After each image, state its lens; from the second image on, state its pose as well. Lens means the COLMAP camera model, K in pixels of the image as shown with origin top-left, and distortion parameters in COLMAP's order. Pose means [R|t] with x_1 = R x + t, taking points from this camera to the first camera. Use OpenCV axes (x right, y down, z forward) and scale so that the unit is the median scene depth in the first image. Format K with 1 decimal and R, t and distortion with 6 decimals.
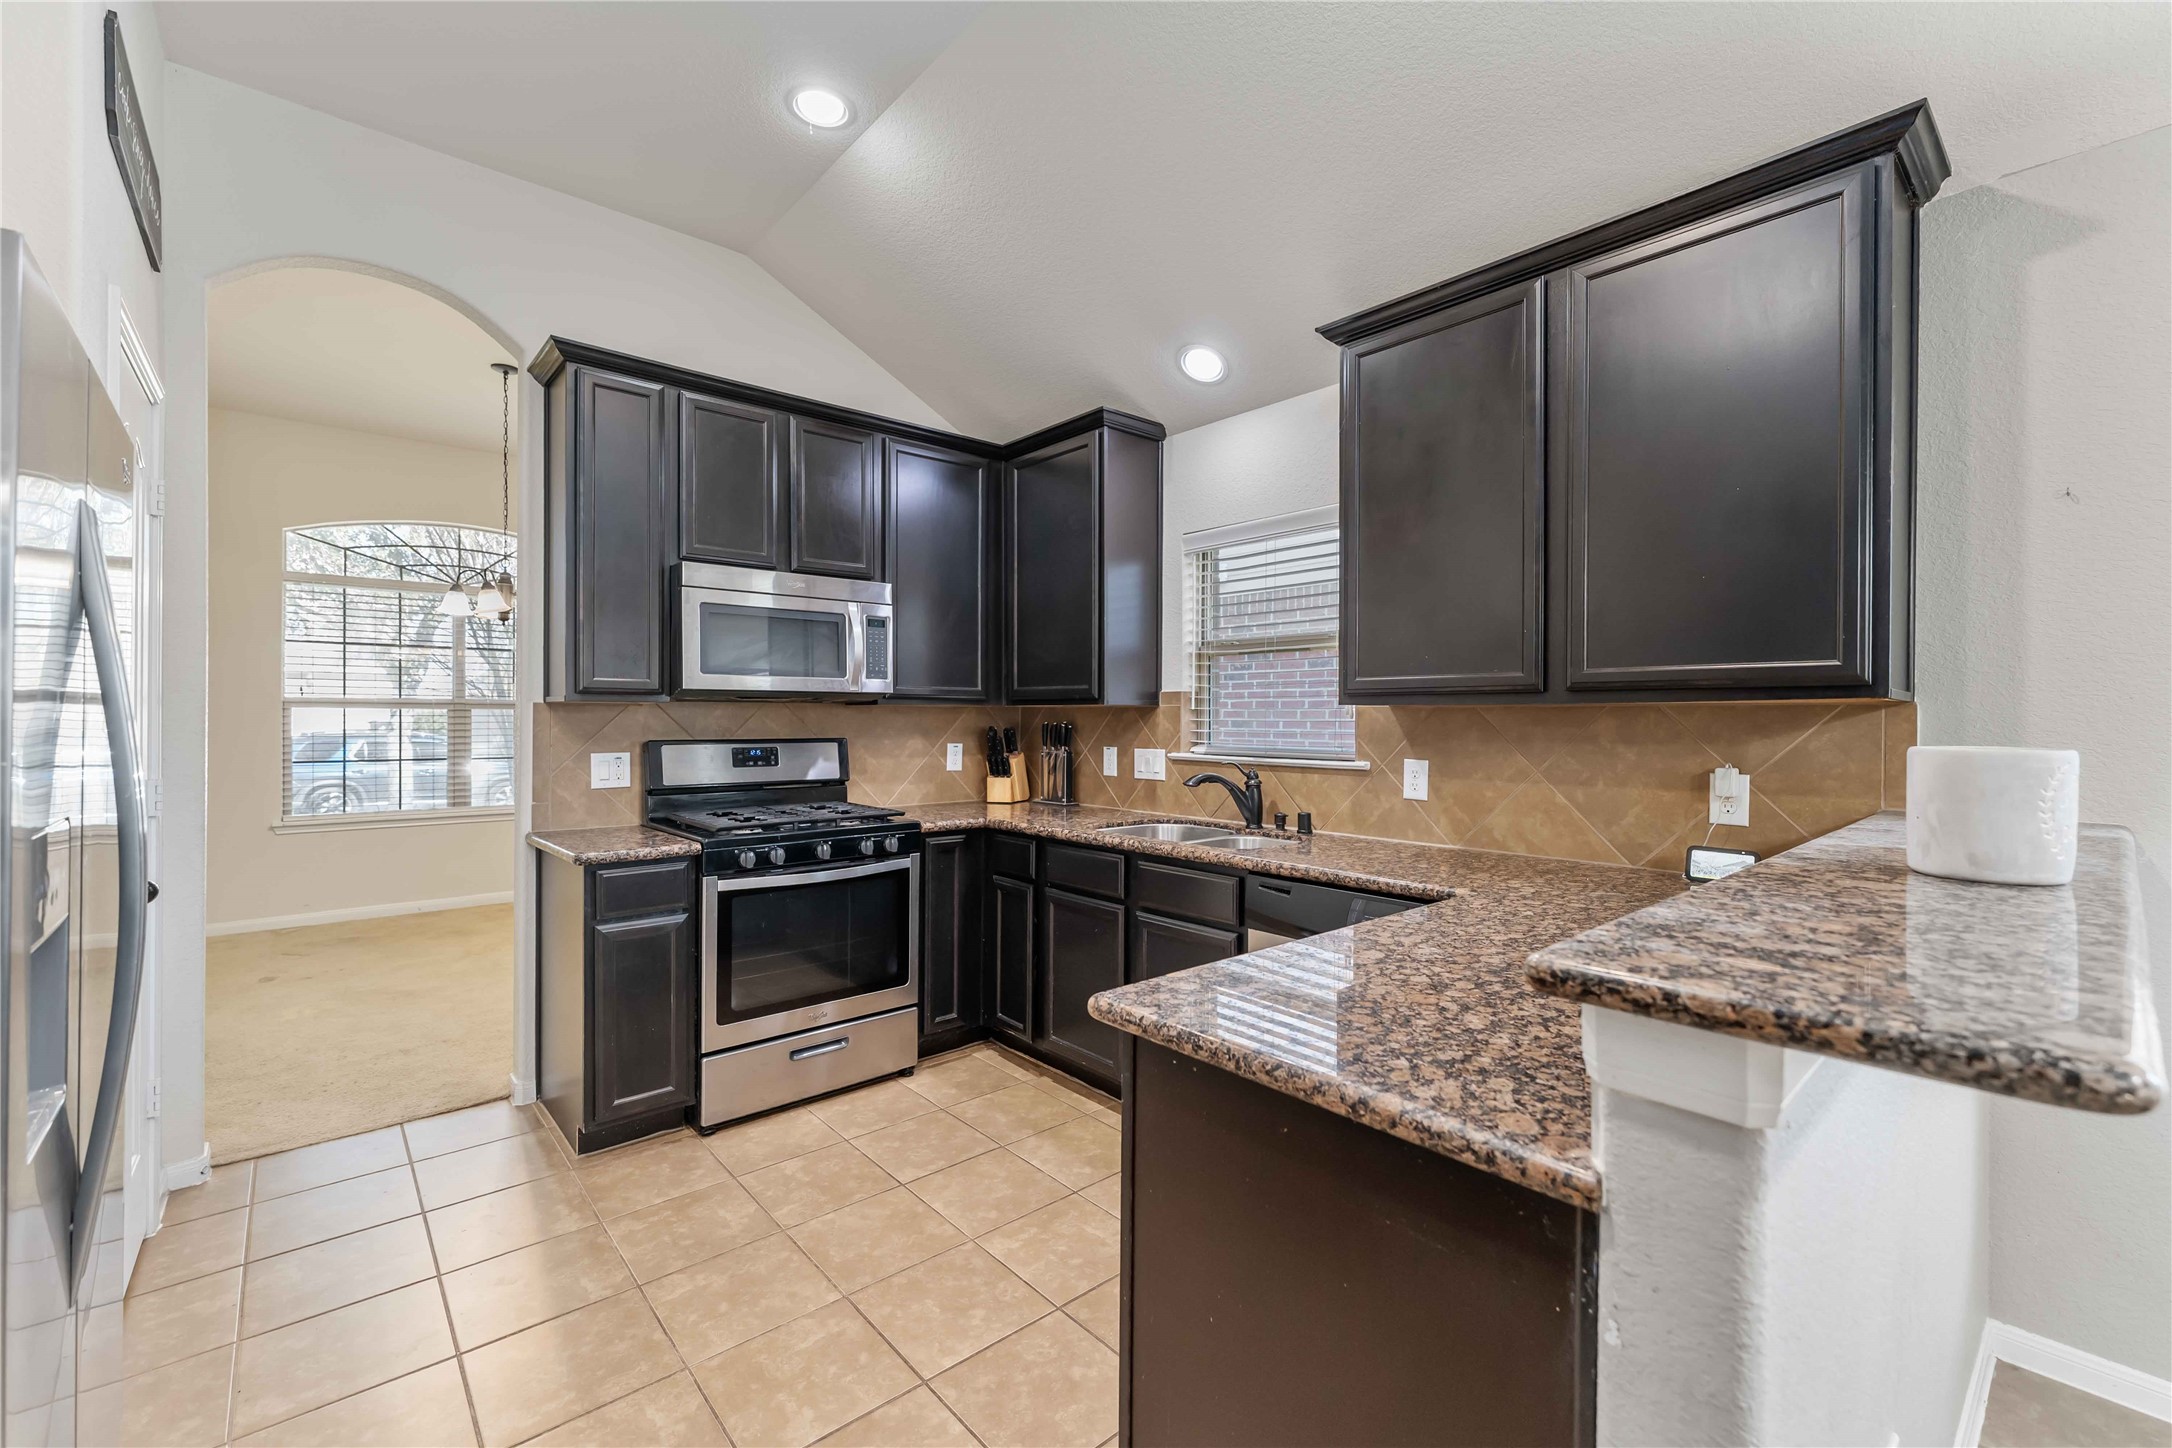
lens RADIAL K [[888.4, 0, 1087.7], [0, 888.4, 716.3], [0, 0, 1]] dist [-0.001155, 0.000983]
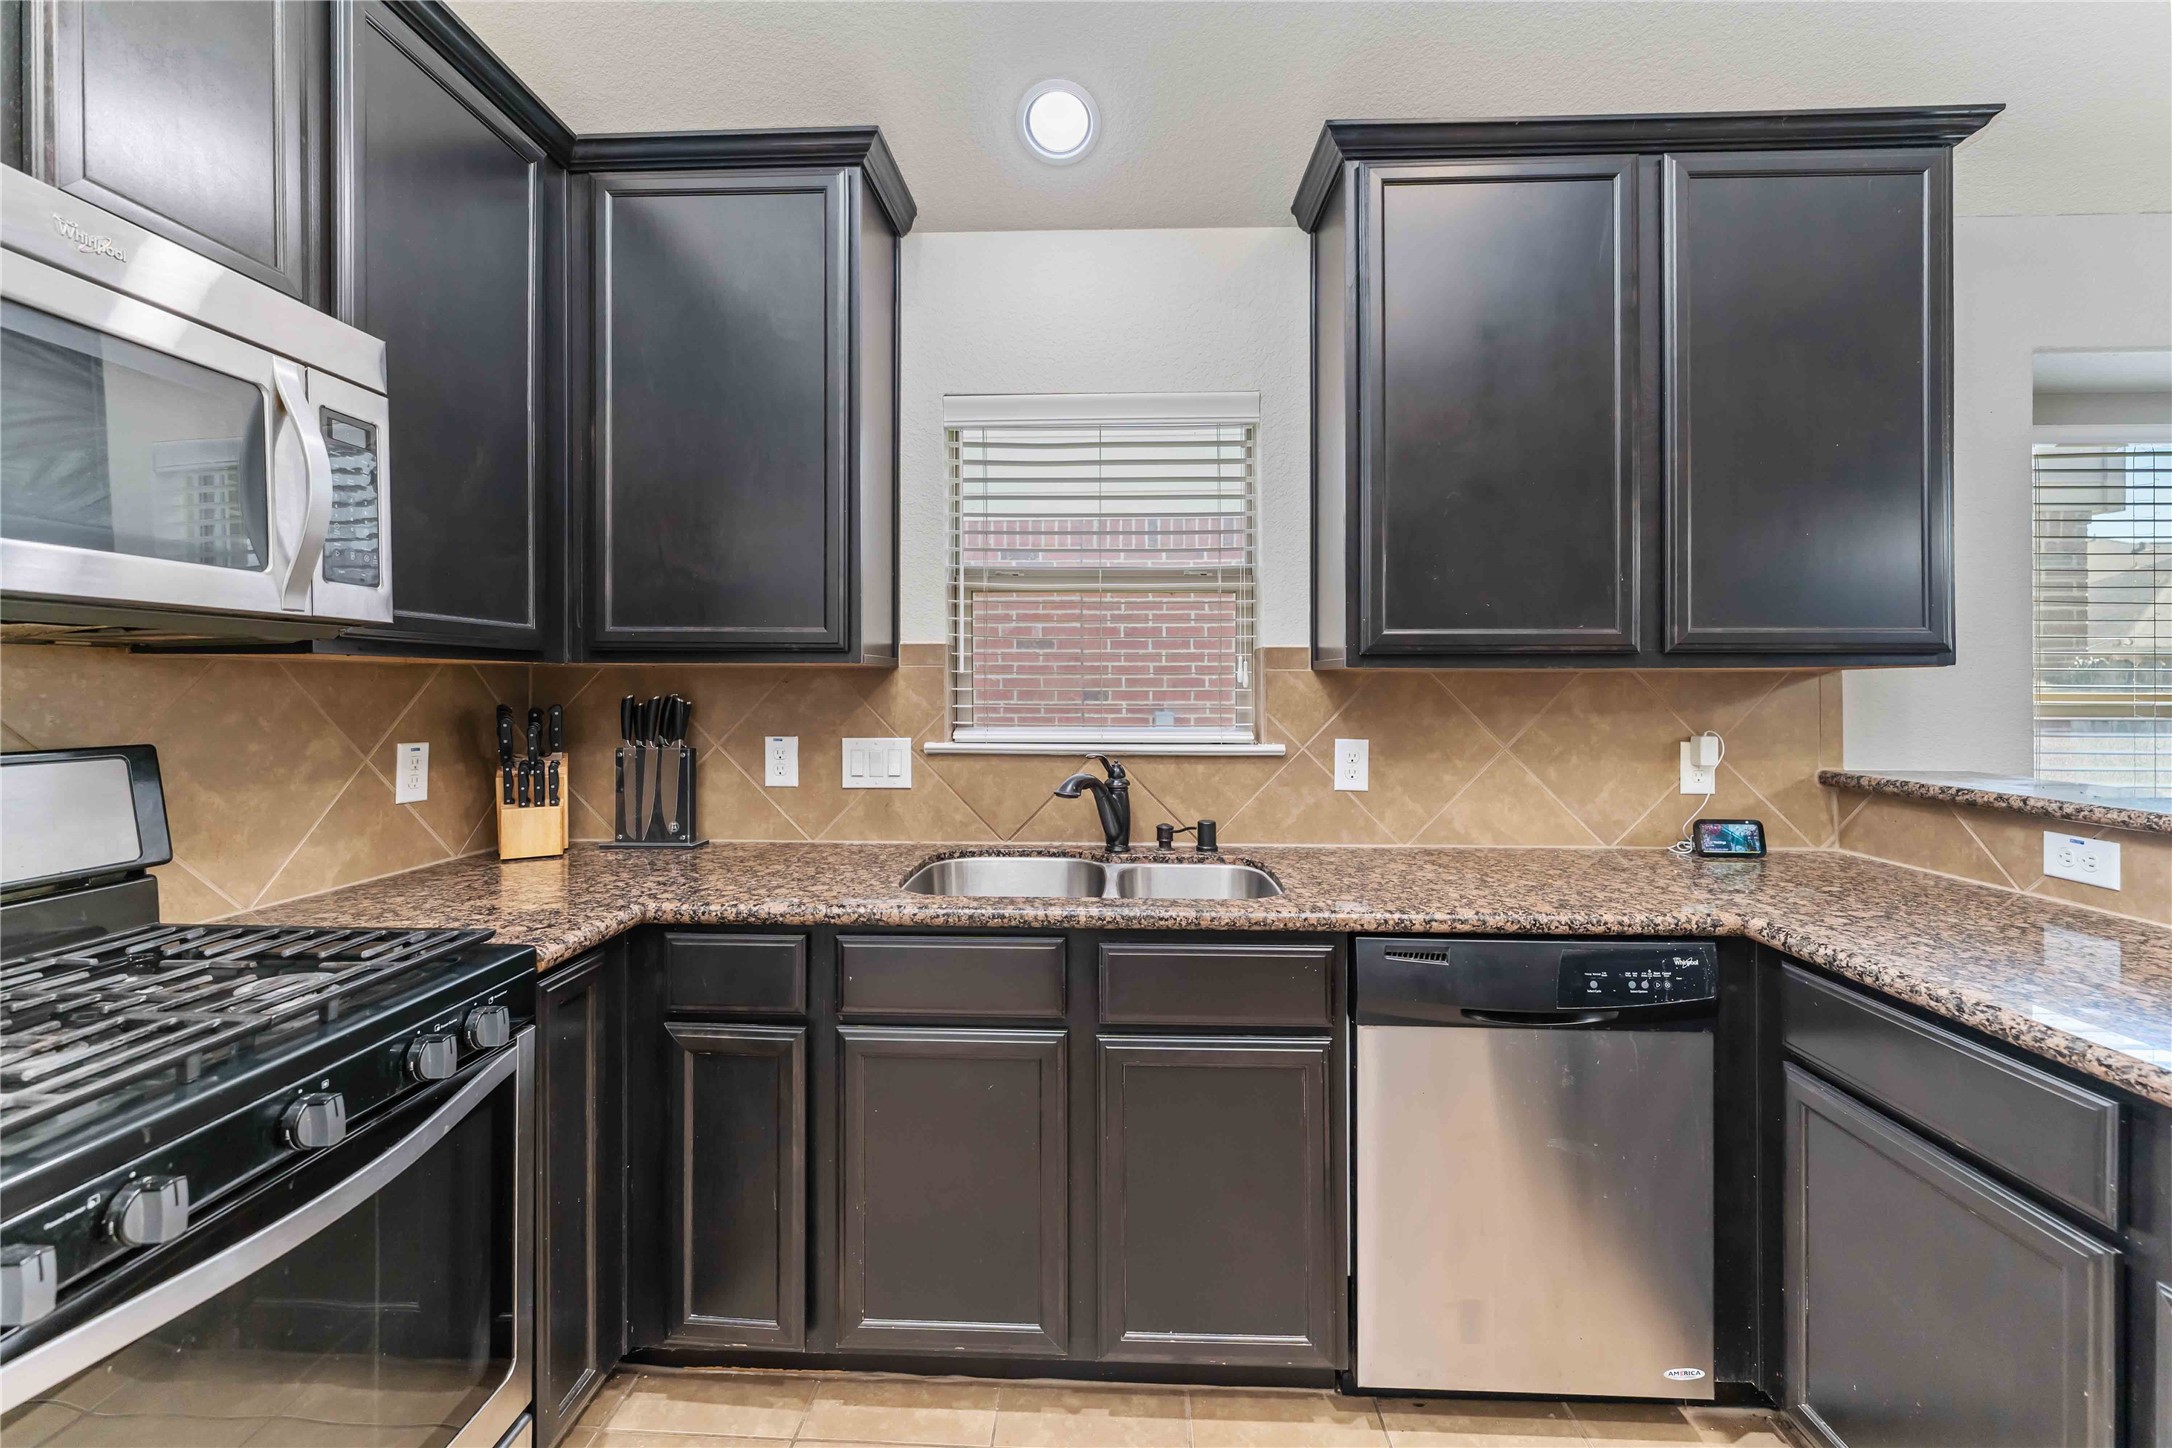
lens RADIAL K [[888.4, 0, 1081.6], [0, 888.4, 681.8], [0, 0, 1]] dist [-0.001155, 0.000983]
pose [[0.691318, 0.000440, 0.722551, -0.319765], [0.000432, 0.999999, -0.001022, -0.000586], [-0.722551, 0.001019, 0.691317, 0.567490]]
